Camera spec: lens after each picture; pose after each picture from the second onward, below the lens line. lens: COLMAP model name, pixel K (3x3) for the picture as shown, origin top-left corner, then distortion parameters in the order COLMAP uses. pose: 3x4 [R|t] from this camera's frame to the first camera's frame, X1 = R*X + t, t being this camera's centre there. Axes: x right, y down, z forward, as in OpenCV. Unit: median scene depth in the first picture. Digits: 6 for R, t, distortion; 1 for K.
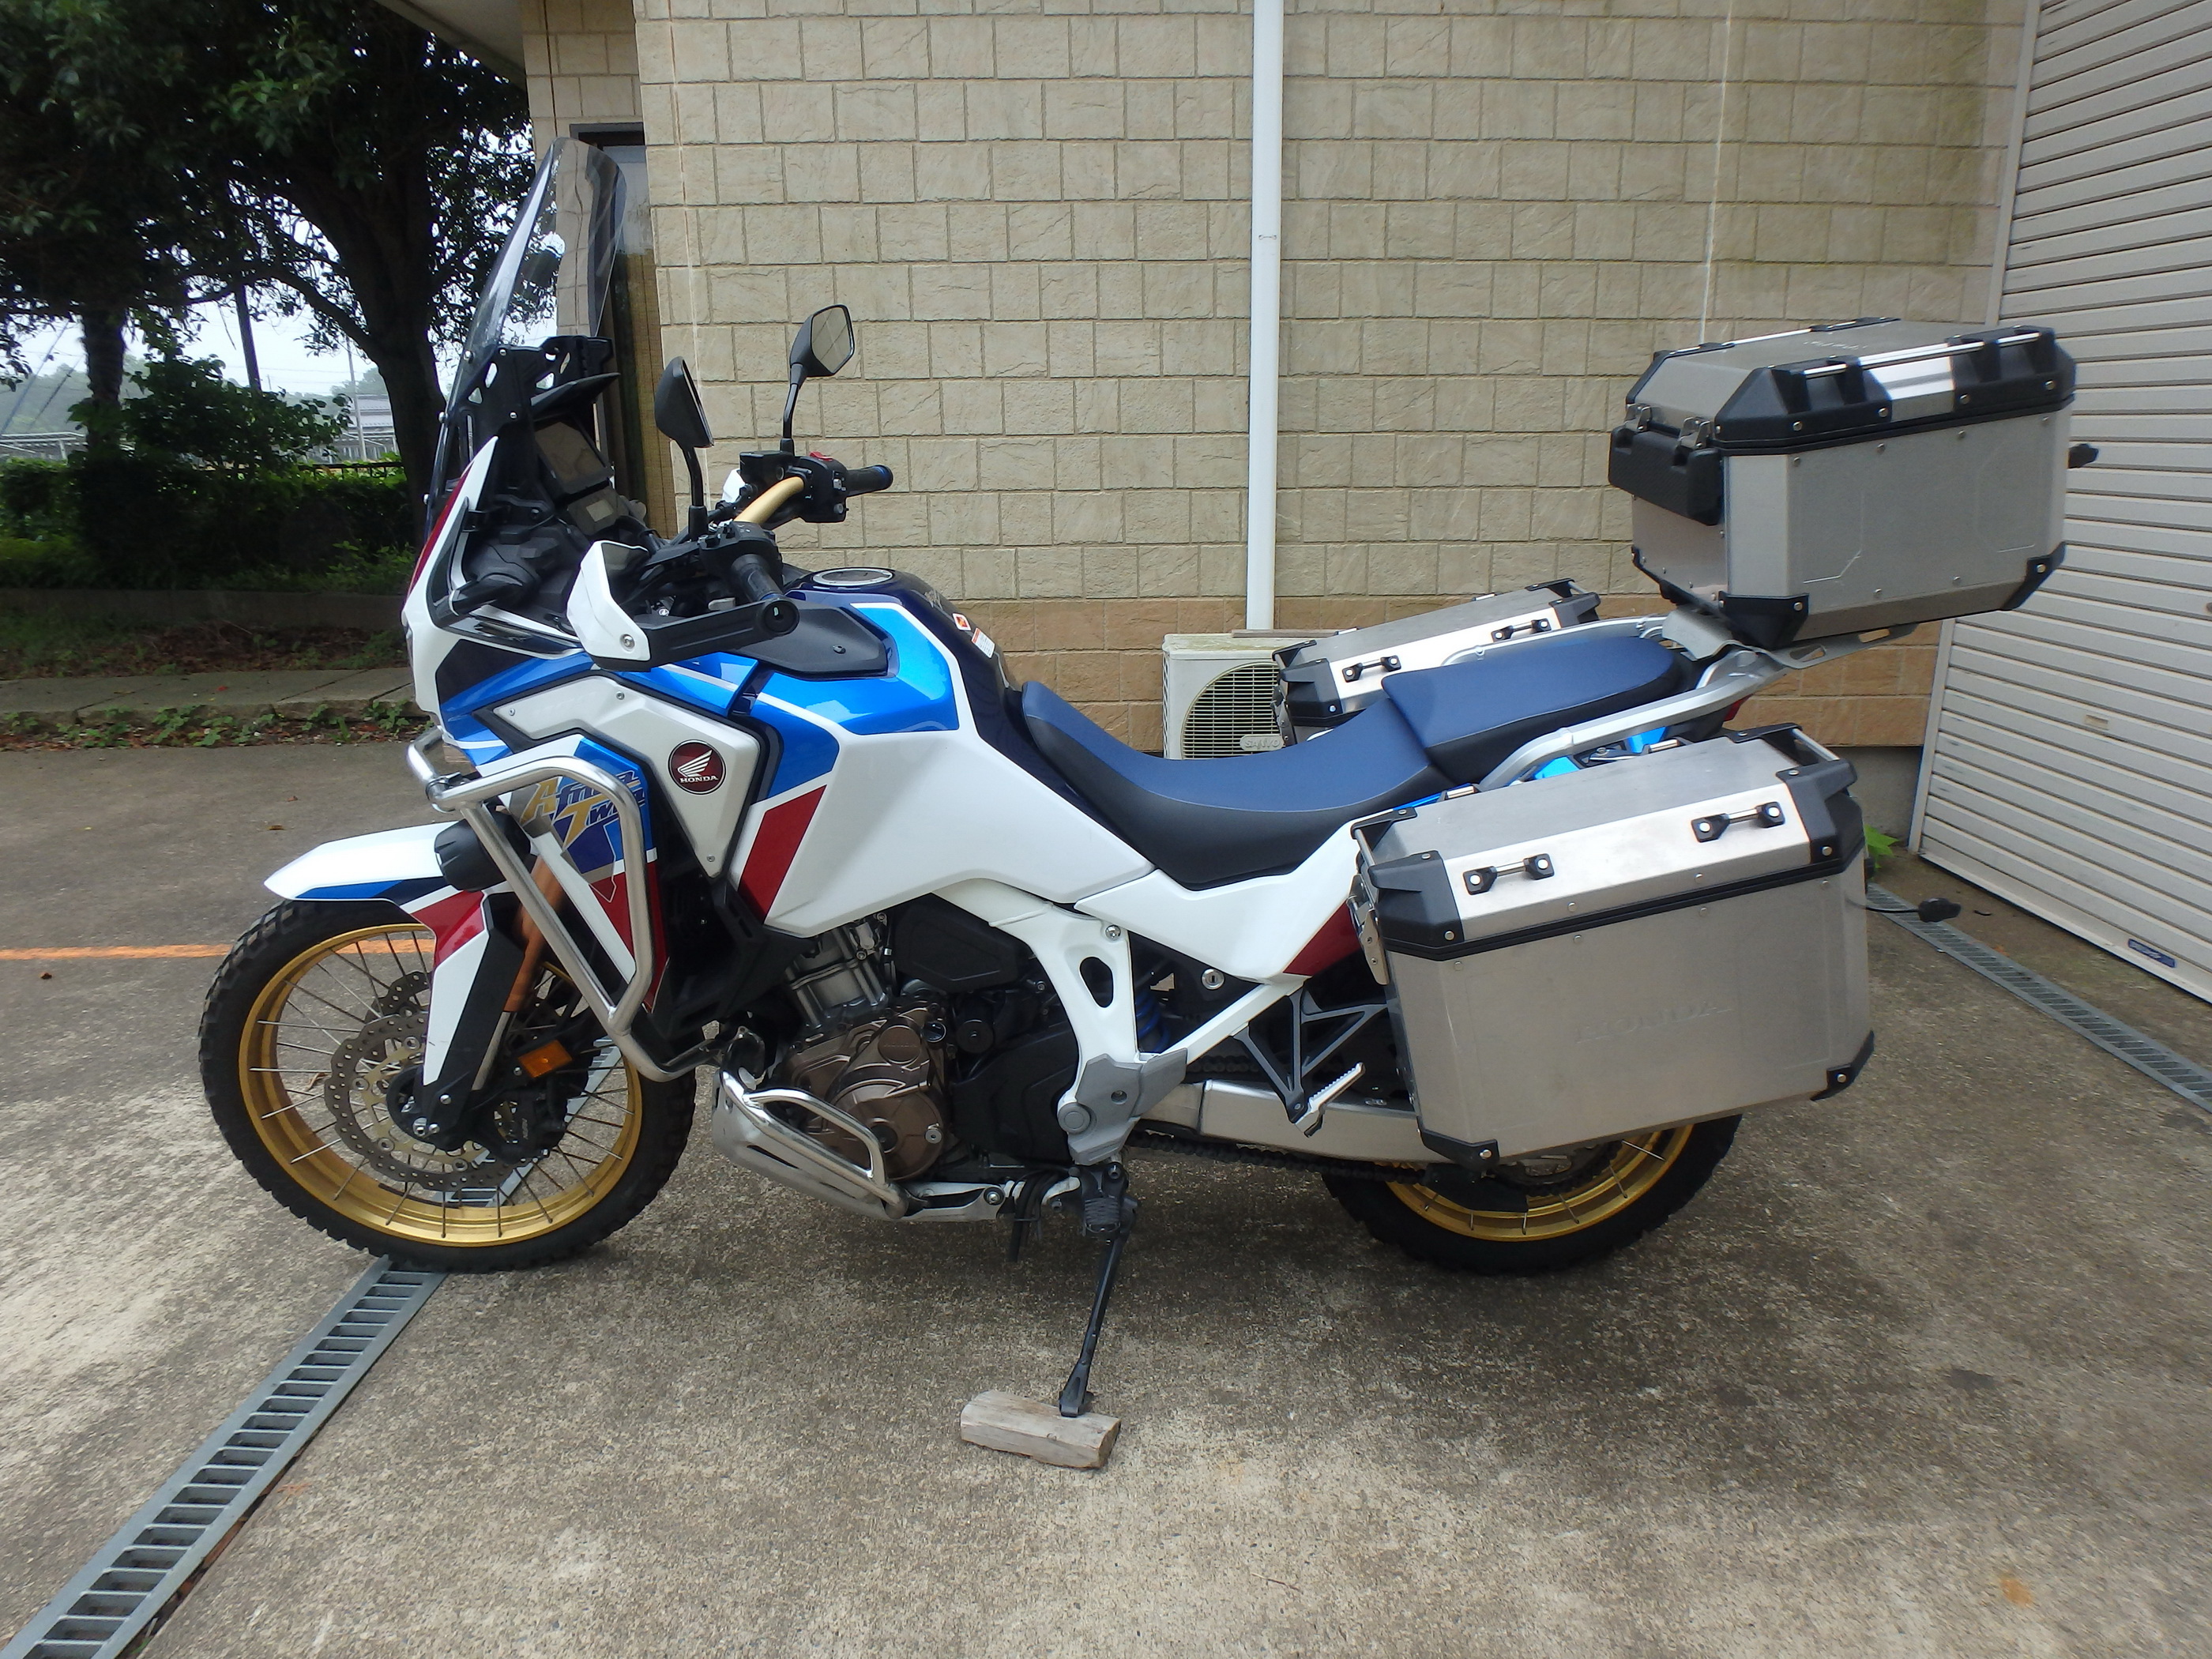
lens RADIAL K [[1364.7, 0, 1113.0], [0, 1364.7, 797.1], [0, 0, 1]] dist [-0.043843, 0.011837]
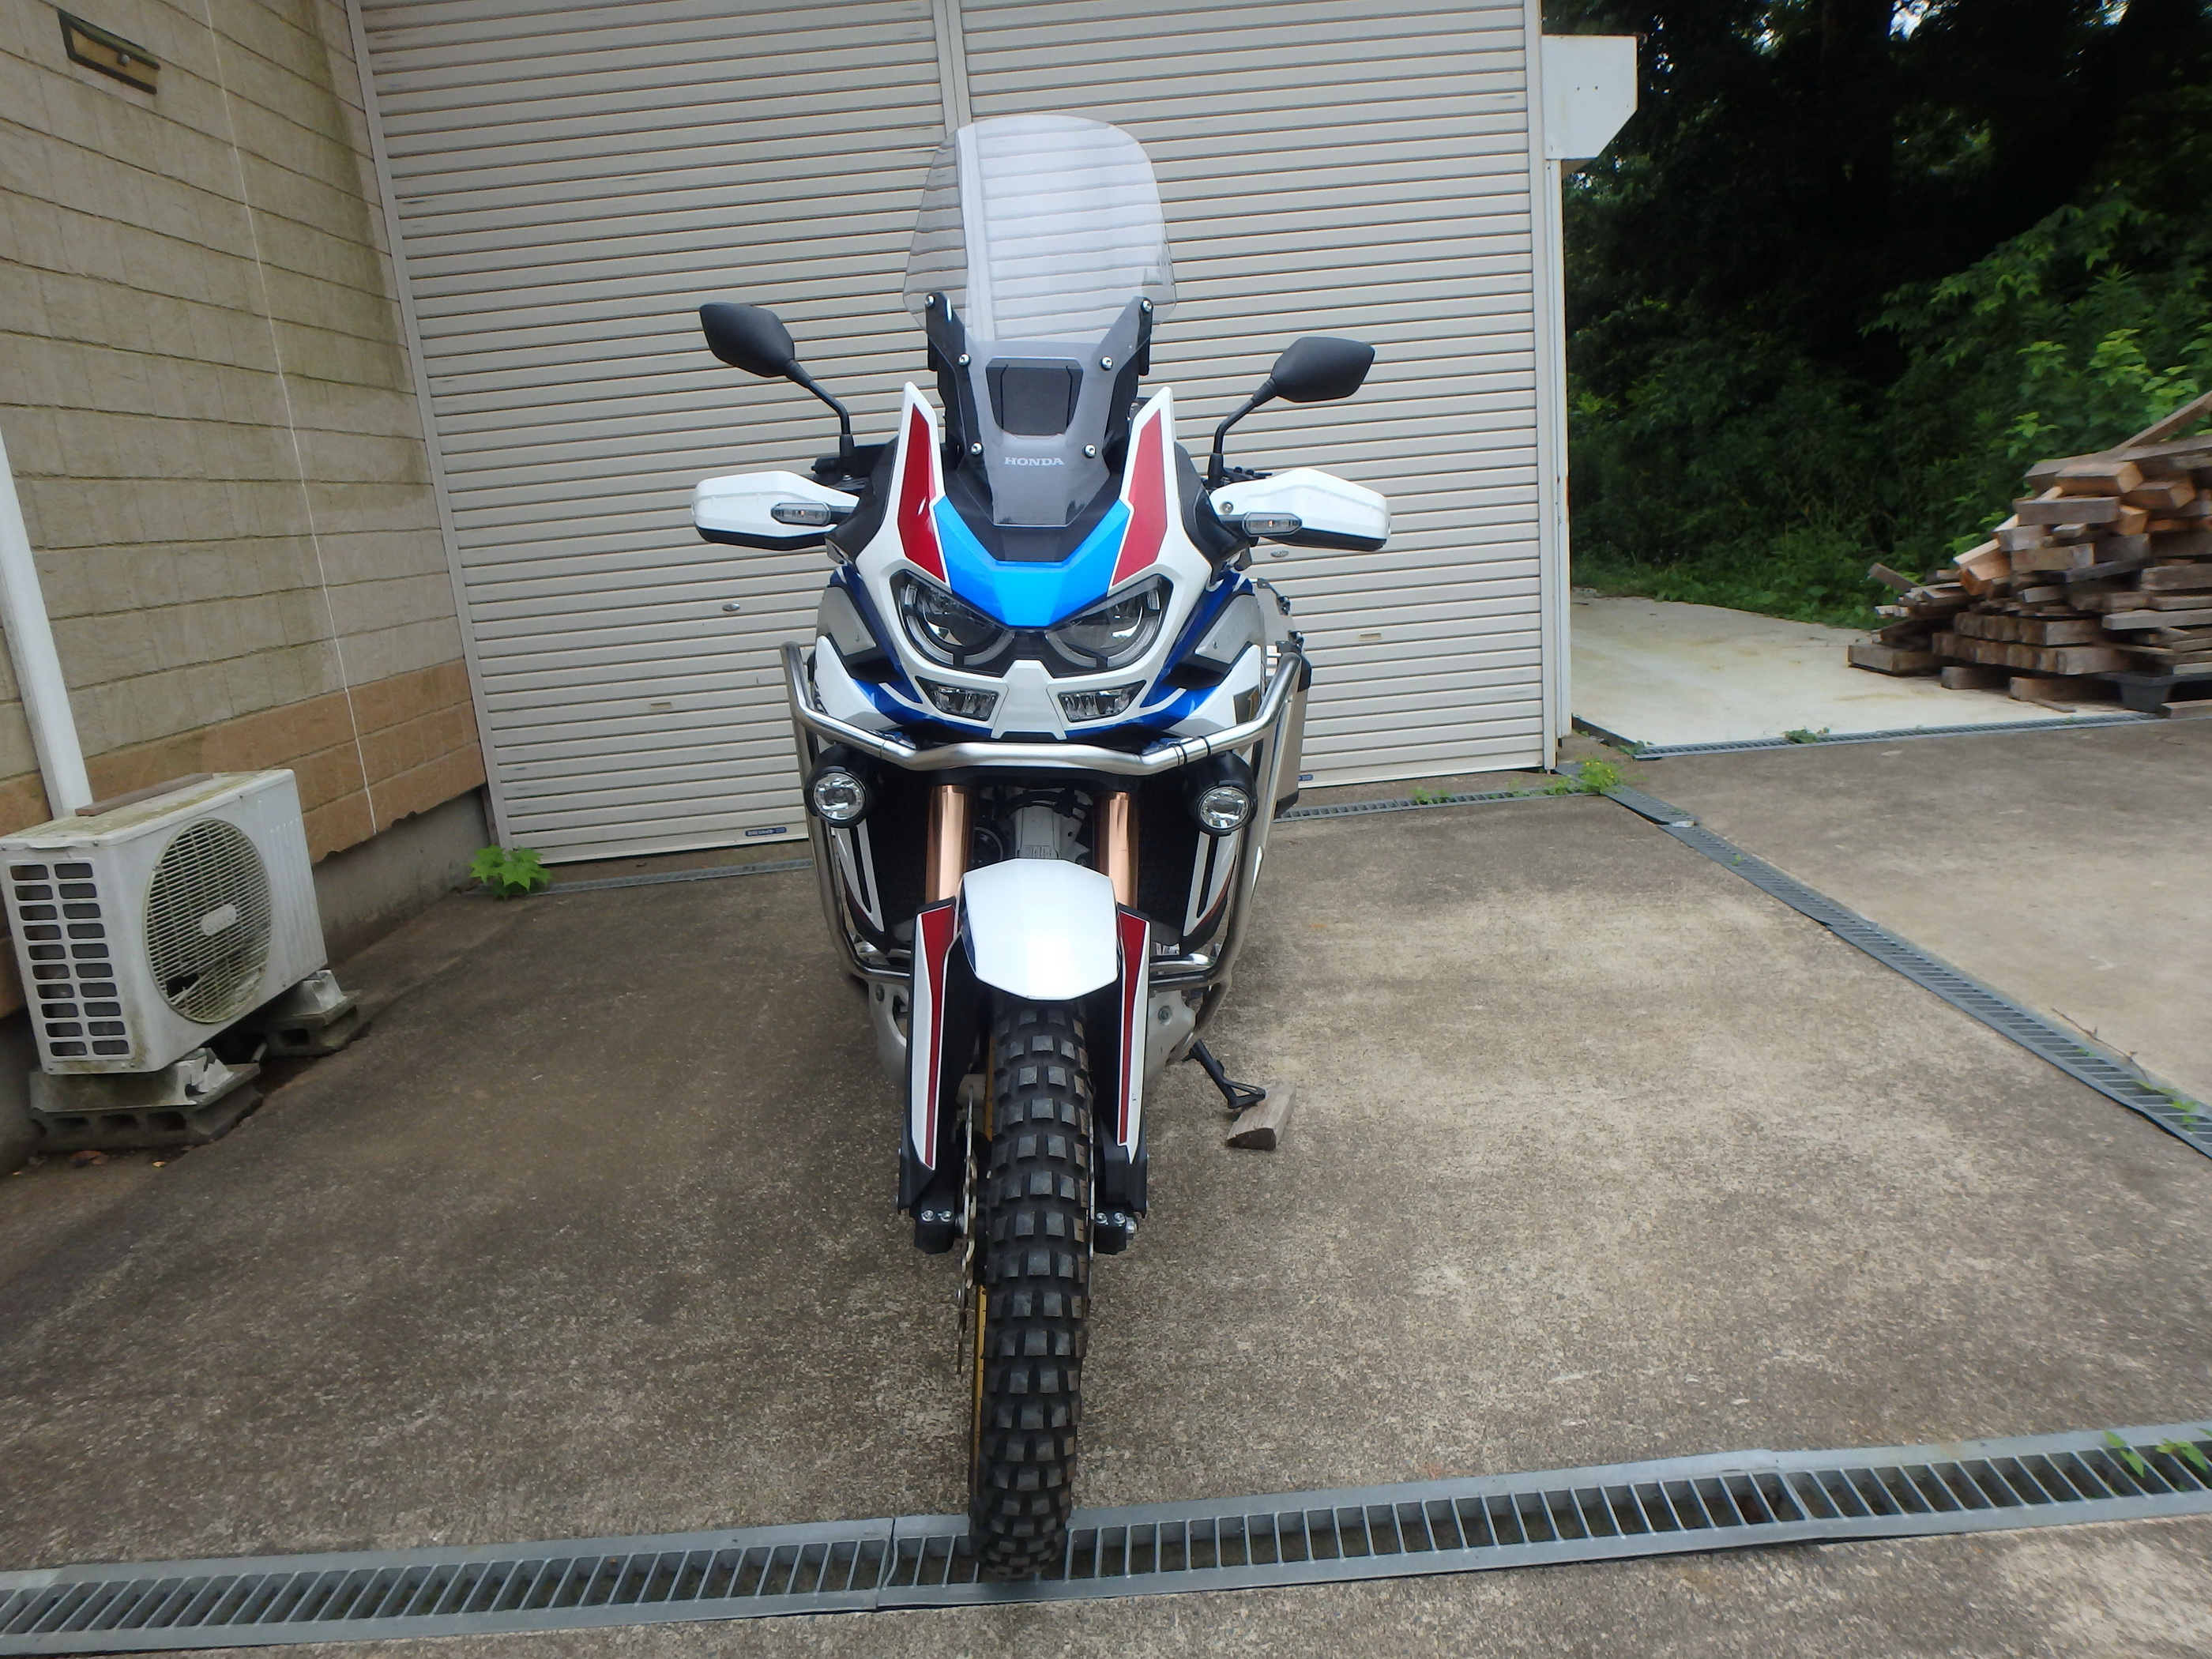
lens RADIAL K [[1364.7, 0, 1098.4], [0, 1364.7, 803.2], [0, 0, 1]] dist [-0.043843, 0.011837]
pose [[0.007241, -0.215412, 0.976496, -1.168479], [0.345428, 0.916948, 0.199714, -0.150775], [-0.938417, 0.335863, 0.081049, 0.798489]]
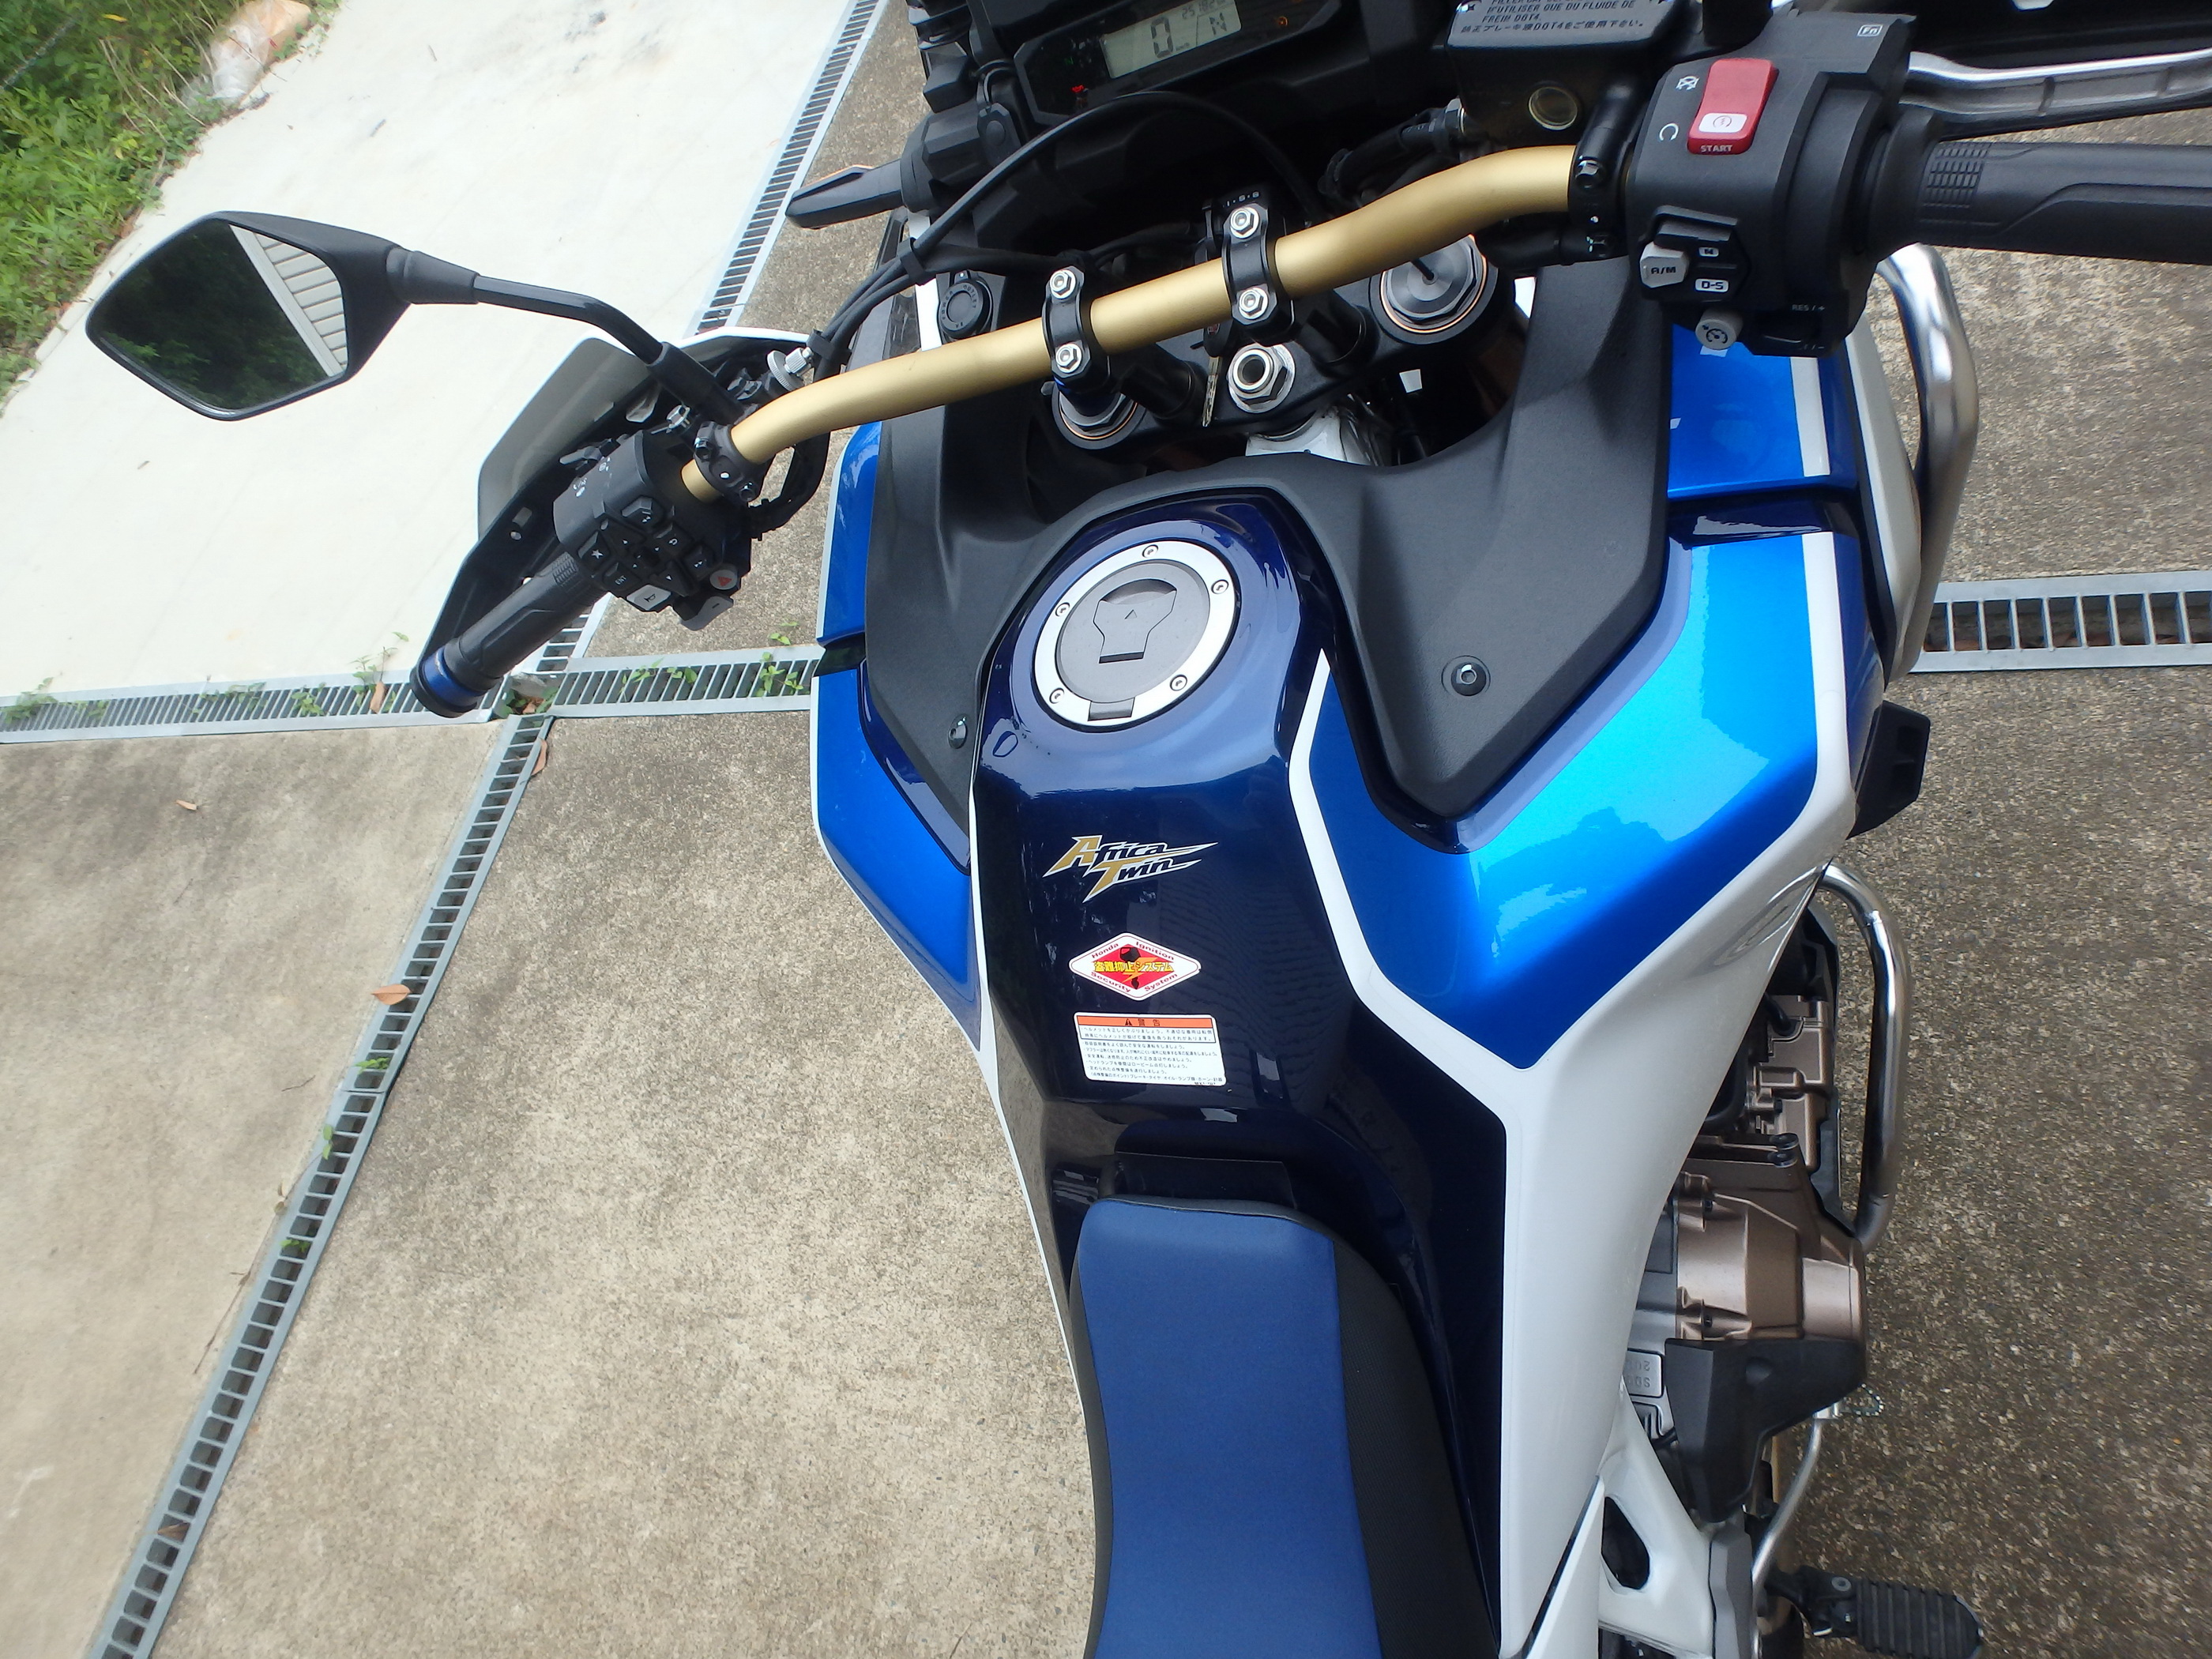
lens RADIAL K [[1364.7, 0, 1103.7], [0, 1364.7, 807.2], [0, 0, 1]] dist [-0.043843, 0.011837]
pose [[-0.204167, 0.872585, -0.443747, 0.003000], [0.115820, 0.471642, 0.874151, -0.377581], [0.972060, 0.127078, -0.197357, 0.901764]]
